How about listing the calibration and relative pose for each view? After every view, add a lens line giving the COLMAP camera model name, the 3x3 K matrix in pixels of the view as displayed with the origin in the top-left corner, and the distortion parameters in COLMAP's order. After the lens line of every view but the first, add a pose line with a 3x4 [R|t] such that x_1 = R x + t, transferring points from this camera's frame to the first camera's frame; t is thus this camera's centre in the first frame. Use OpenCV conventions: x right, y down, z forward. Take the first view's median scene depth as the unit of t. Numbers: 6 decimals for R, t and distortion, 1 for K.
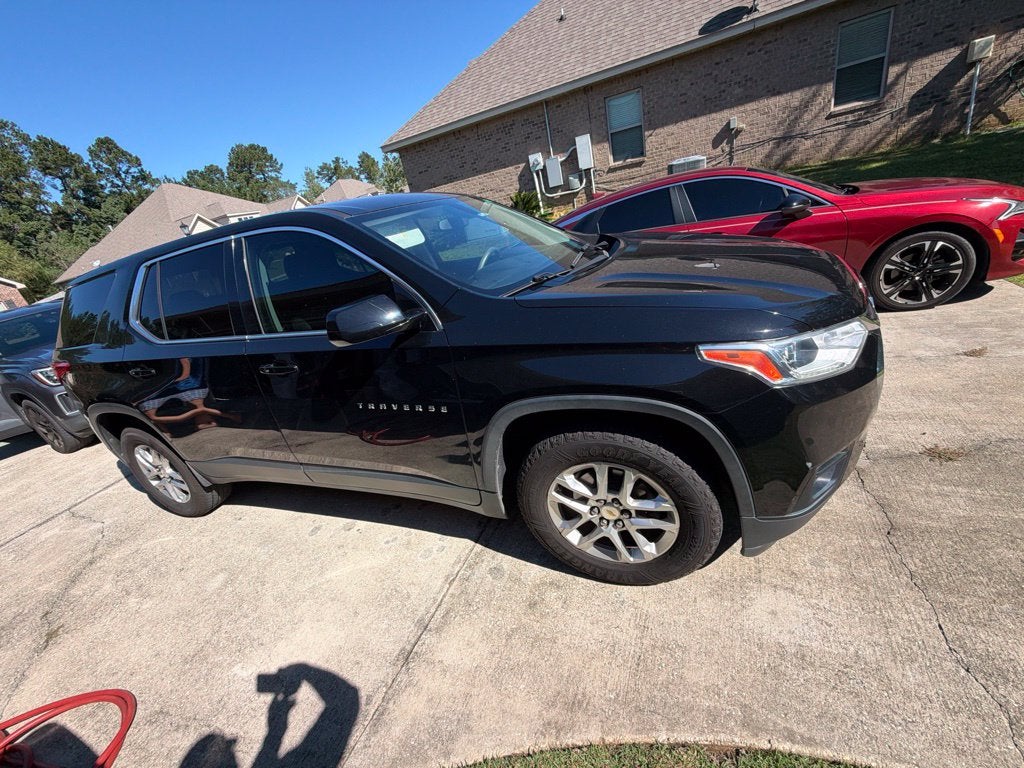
lens RADIAL K [[409.9, 0, 511.2], [0, 409.9, 381.1], [0, 0, 1]] dist [-0.000012, 0.000042]
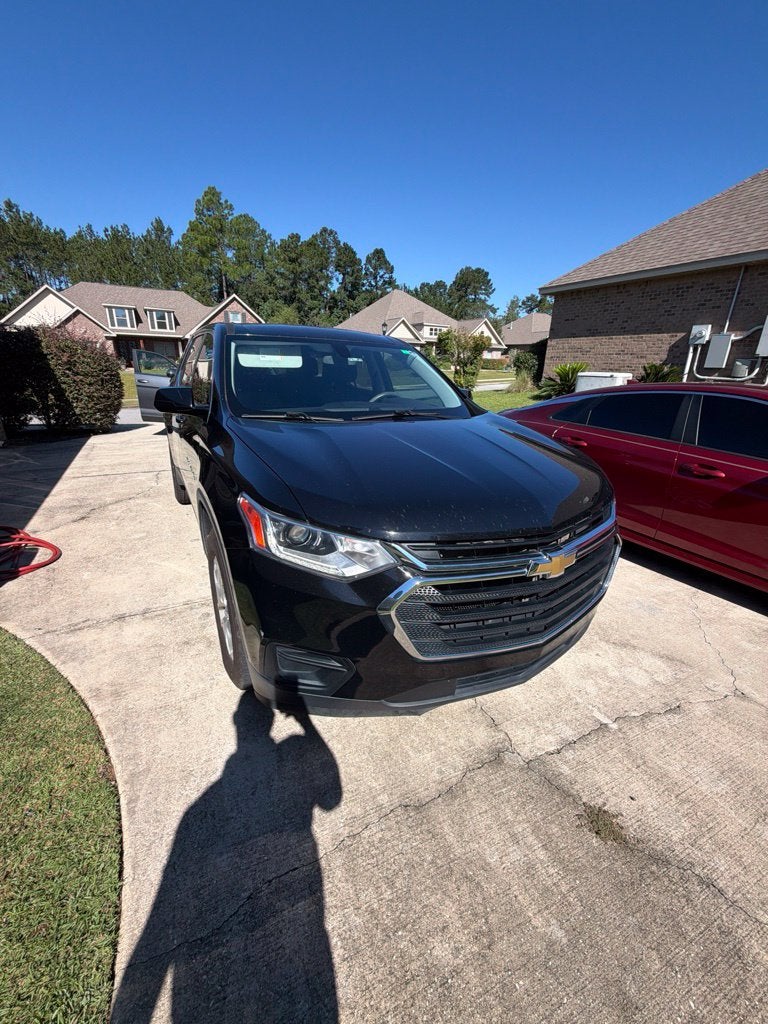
lens RADIAL K [[409.9, 0, 382.8], [0, 409.9, 508.4], [0, 0, 1]] dist [-0.000012, 0.000042]
pose [[0.749347, 0.425264, -0.507572, 0.143223], [-0.431674, 0.894980, 0.112553, -0.036447], [0.502131, 0.134764, 0.854226, 0.020040]]
